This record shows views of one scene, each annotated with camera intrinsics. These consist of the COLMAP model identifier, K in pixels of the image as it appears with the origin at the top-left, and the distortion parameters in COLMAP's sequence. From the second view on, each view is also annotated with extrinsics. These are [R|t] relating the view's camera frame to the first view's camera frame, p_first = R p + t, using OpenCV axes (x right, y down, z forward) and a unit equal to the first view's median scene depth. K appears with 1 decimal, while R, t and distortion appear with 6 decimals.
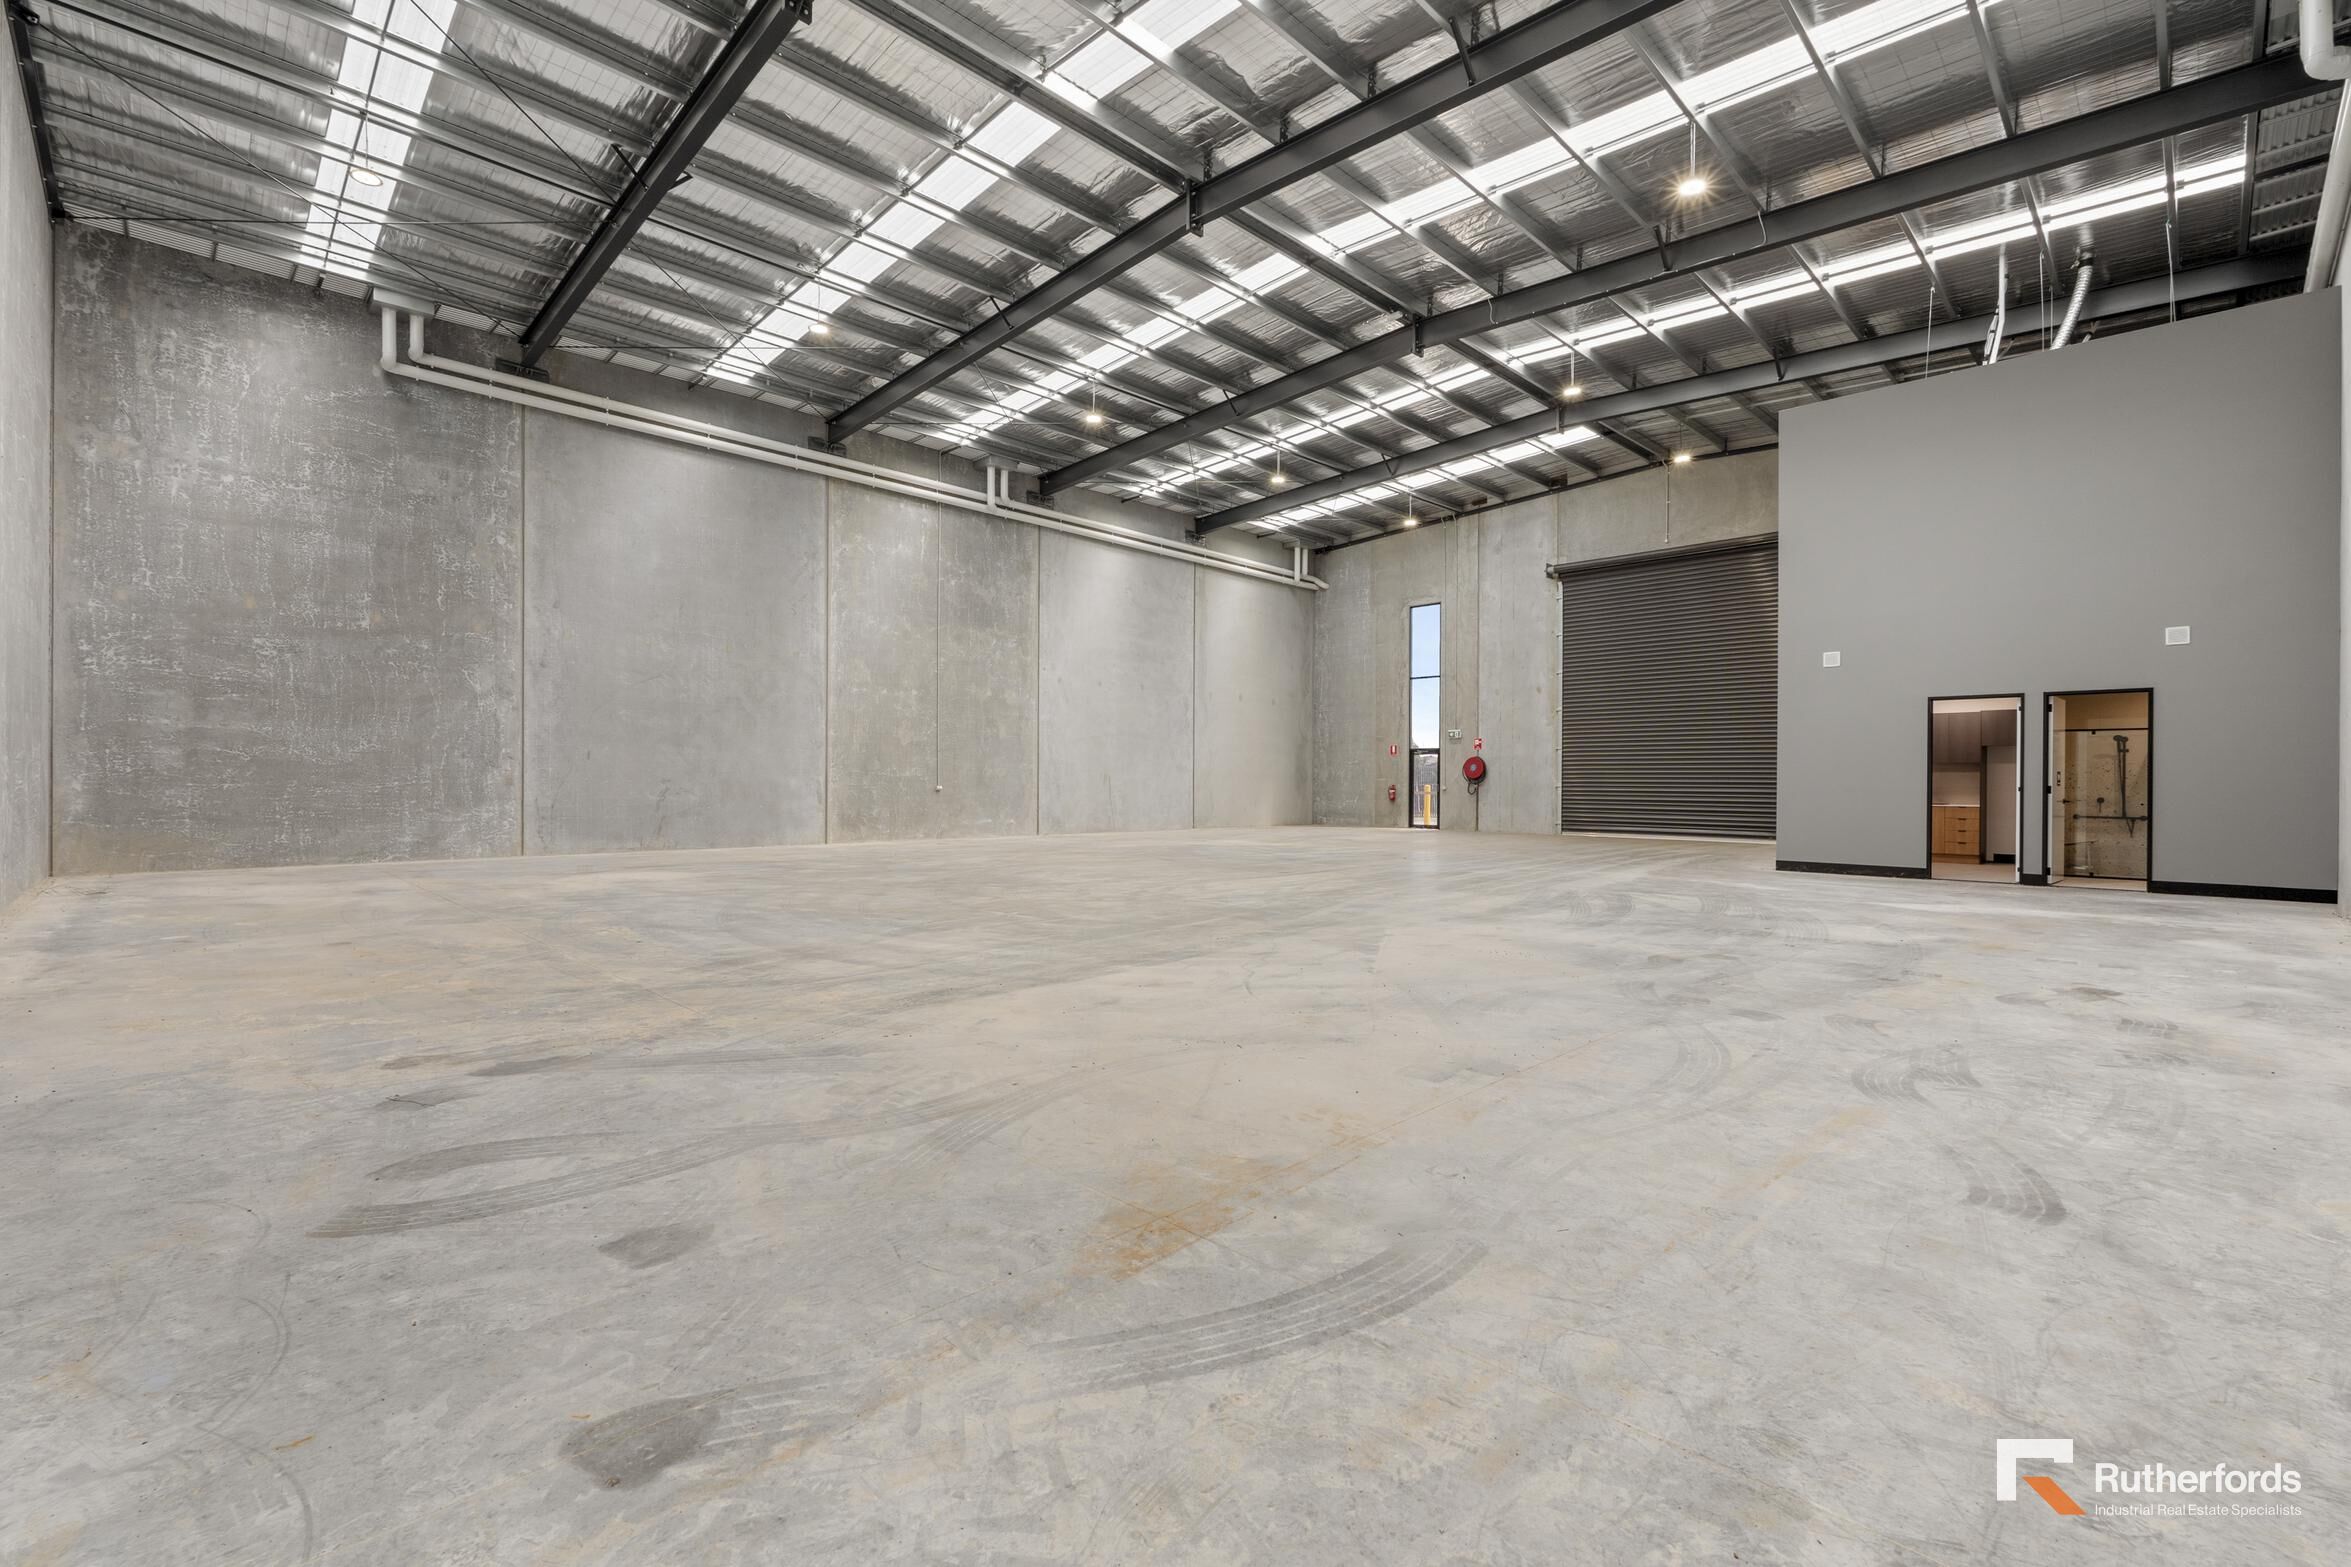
lens RADIAL K [[1022.0, 0, 1175.5], [0, 1022.0, 783.5], [0, 0, 1]] dist [-0.001754, -0.000133]
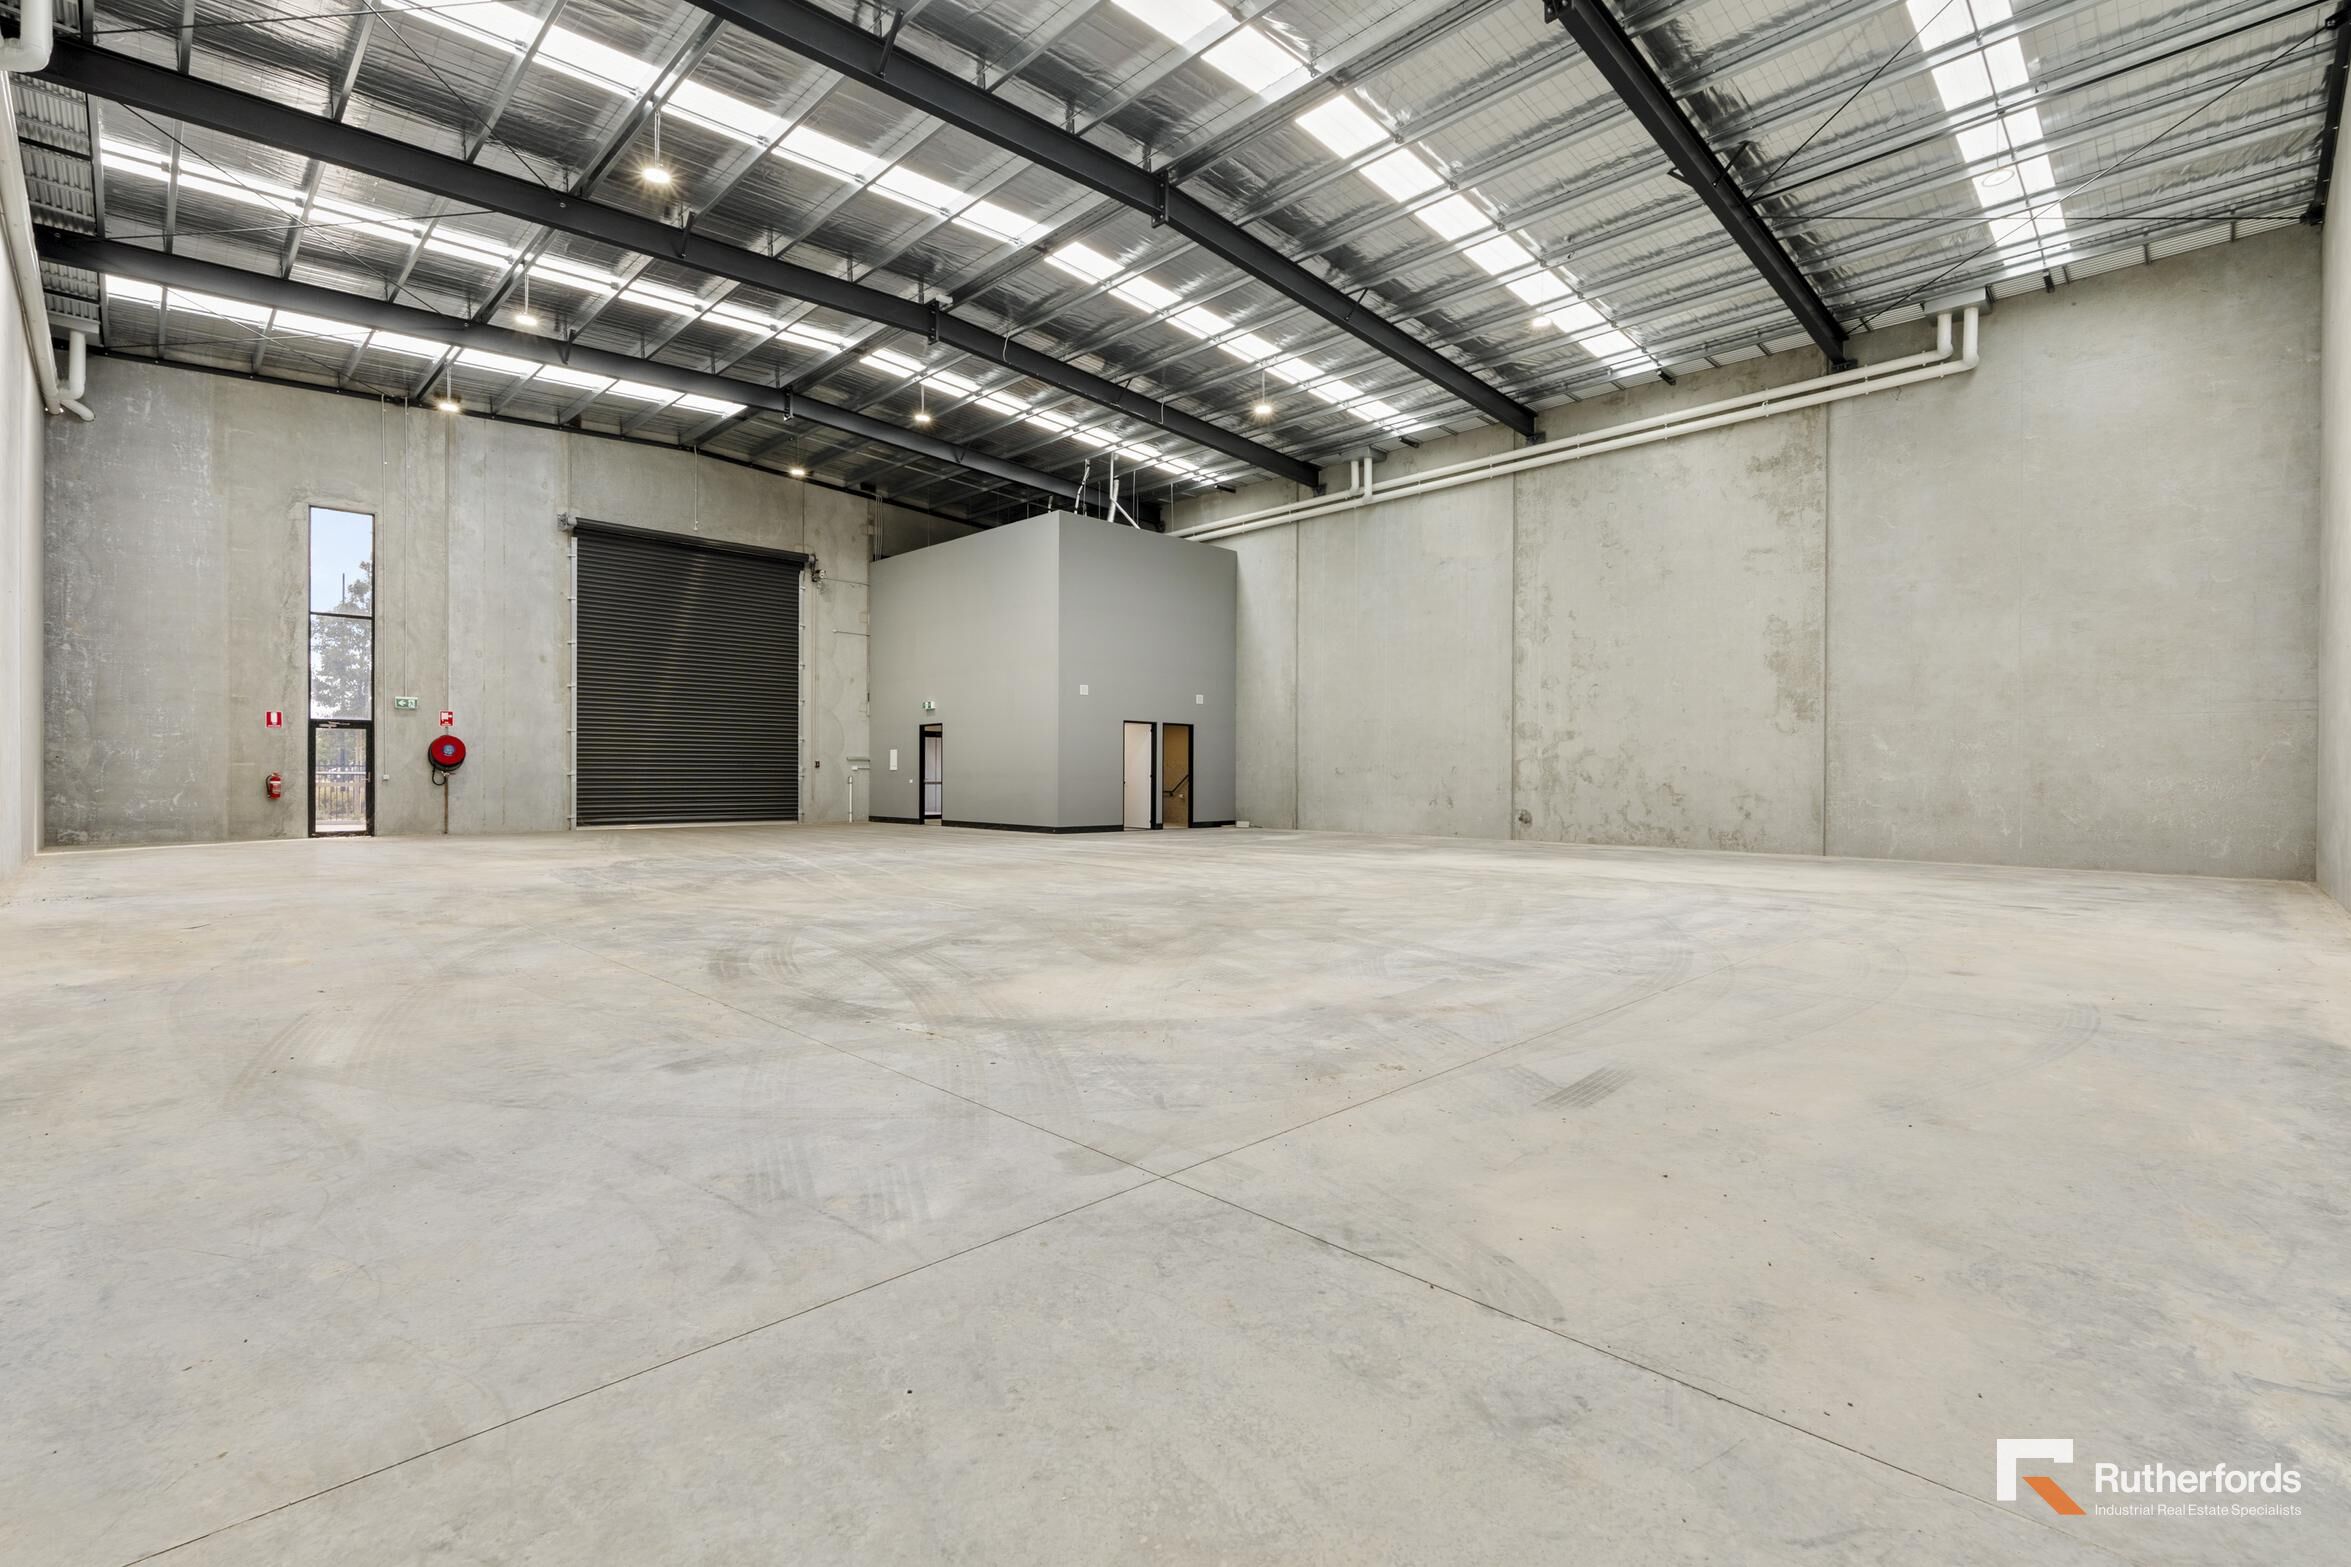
lens RADIAL K [[1036.3, 0, 1175.5], [0, 1036.3, 783.5], [0, 0, 1]] dist [0.000031, 0.000445]
pose [[0.004336, -0.013952, 0.999893, -0.545891], [-0.003472, 0.999896, 0.013967, -0.003981], [-0.999985, -0.003533, 0.004287, 0.533108]]
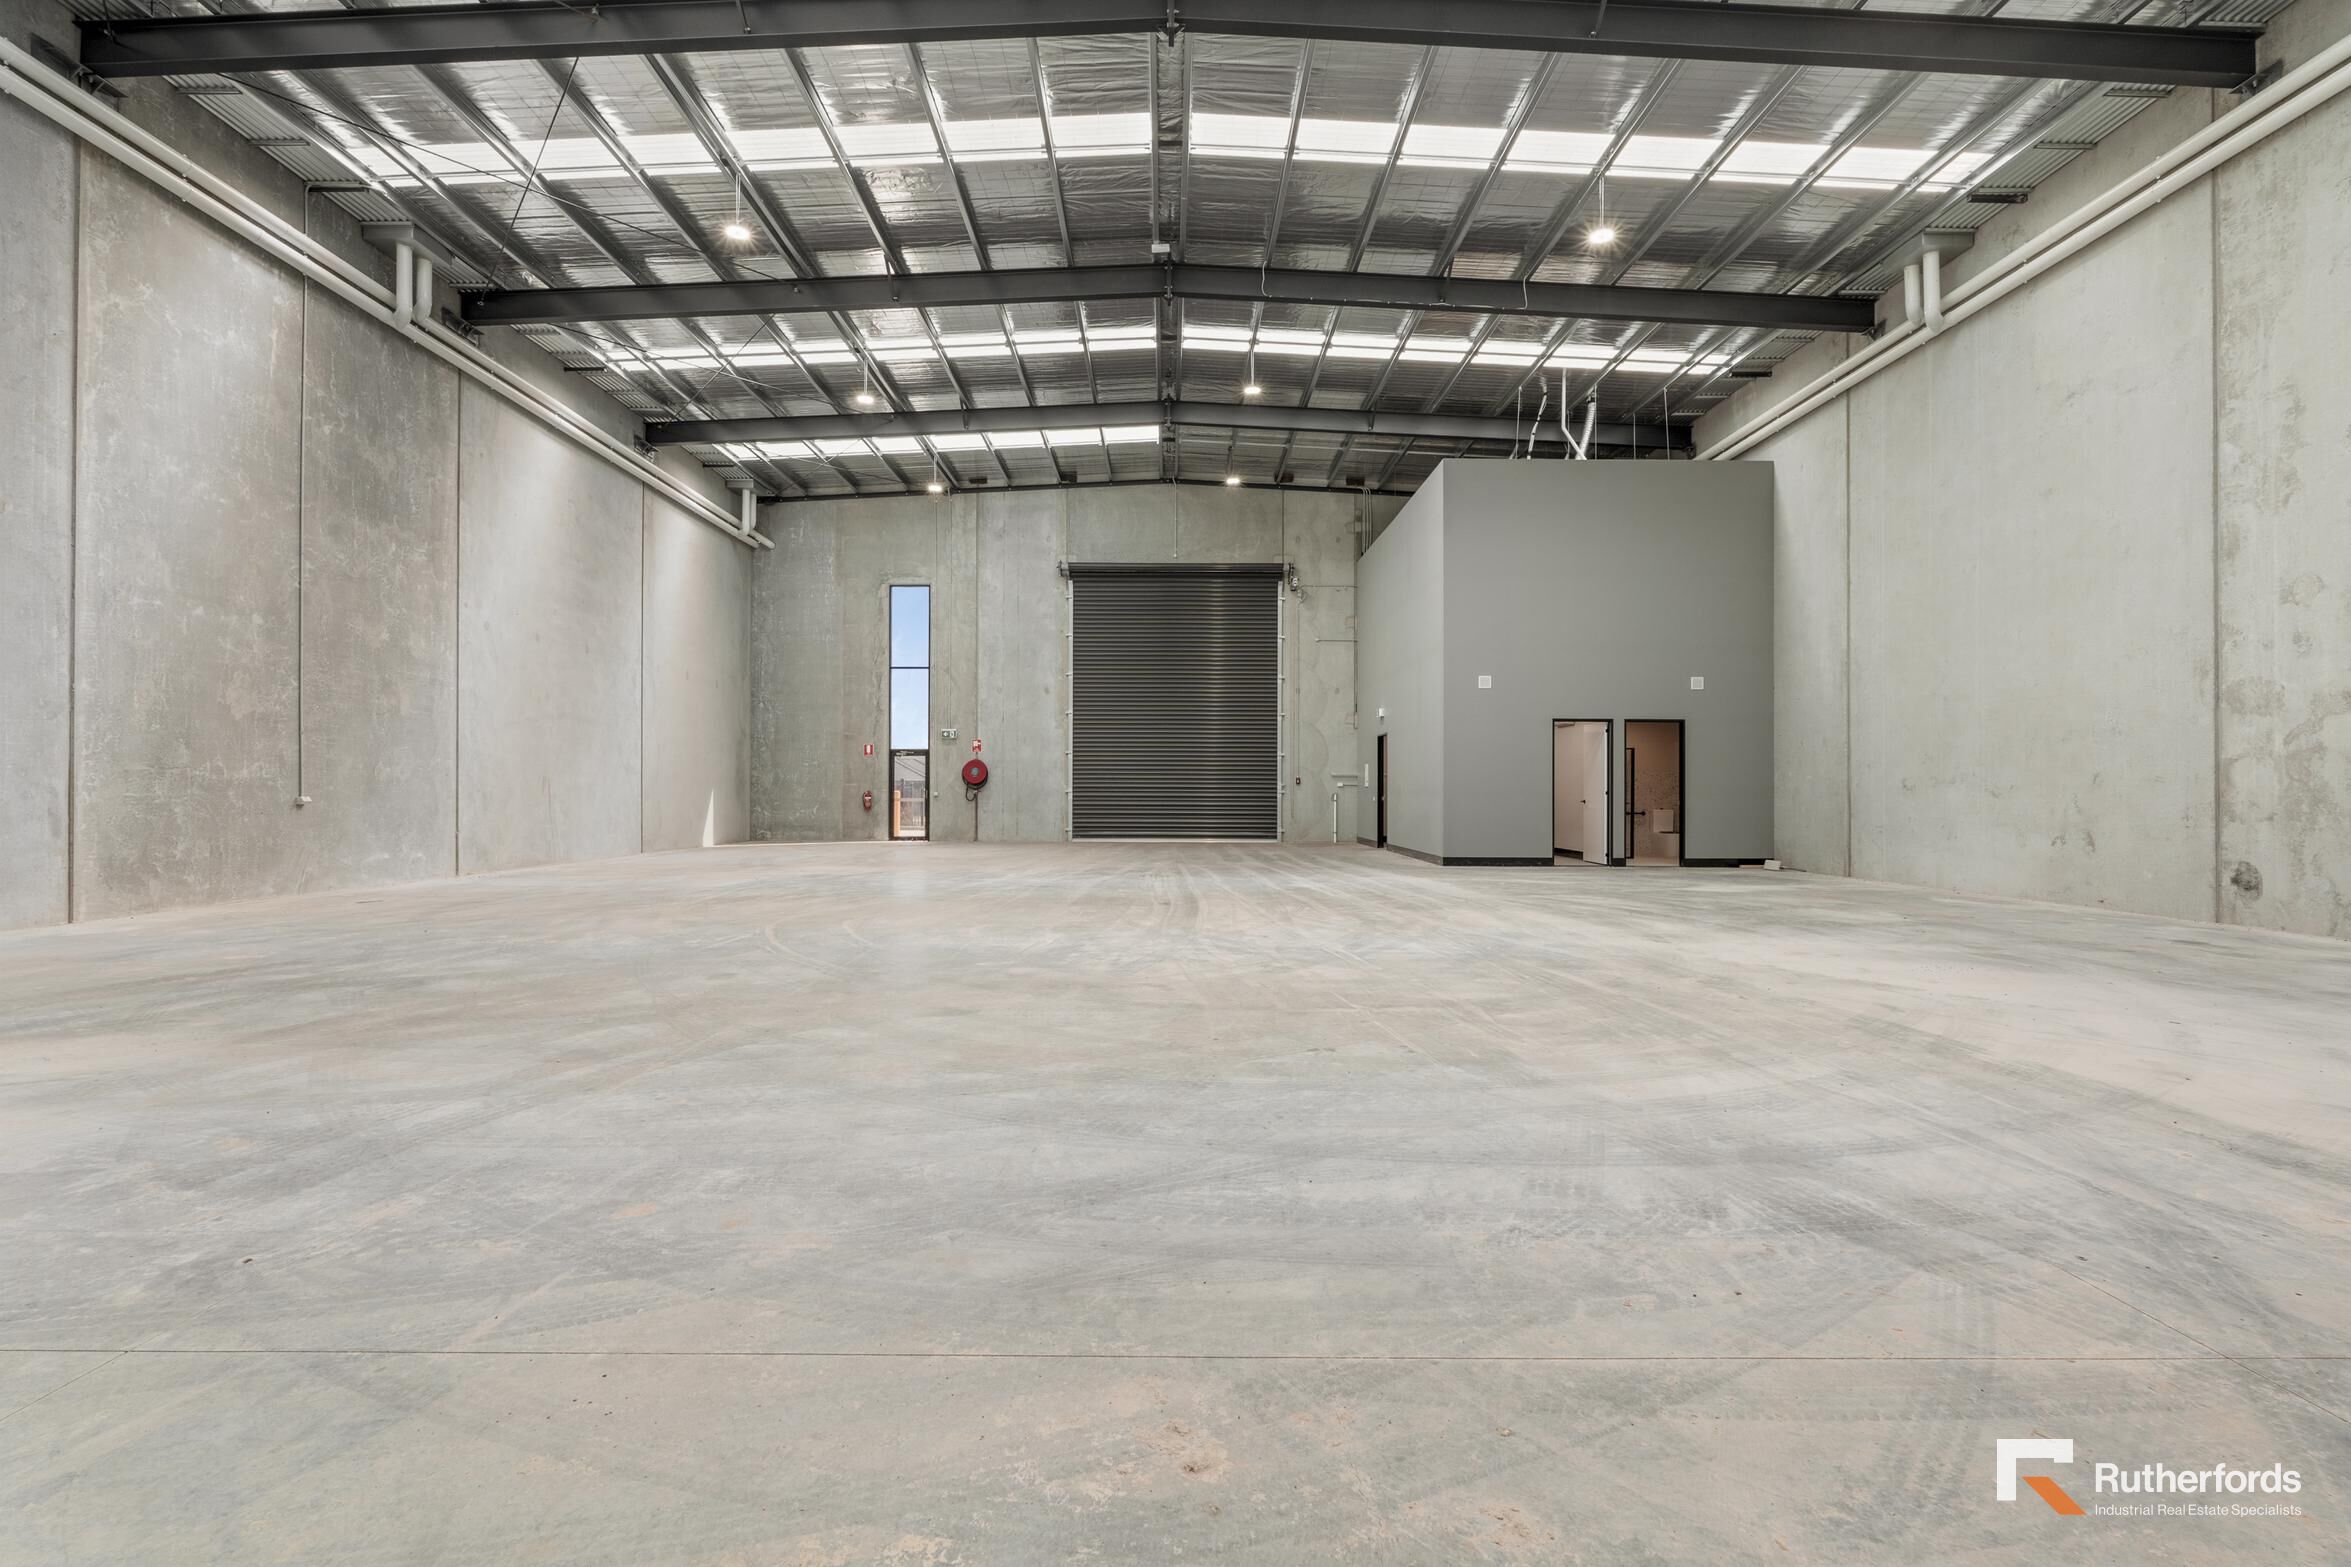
lens RADIAL K [[1036.3, 0, 1175.5], [0, 1036.3, 783.5], [0, 0, 1]] dist [0.000031, 0.000445]
pose [[0.701956, 0.001185, 0.712219, -0.277325], [0.001759, 0.999993, -0.003398, -0.001718], [-0.712218, 0.003638, 0.701949, 0.261769]]
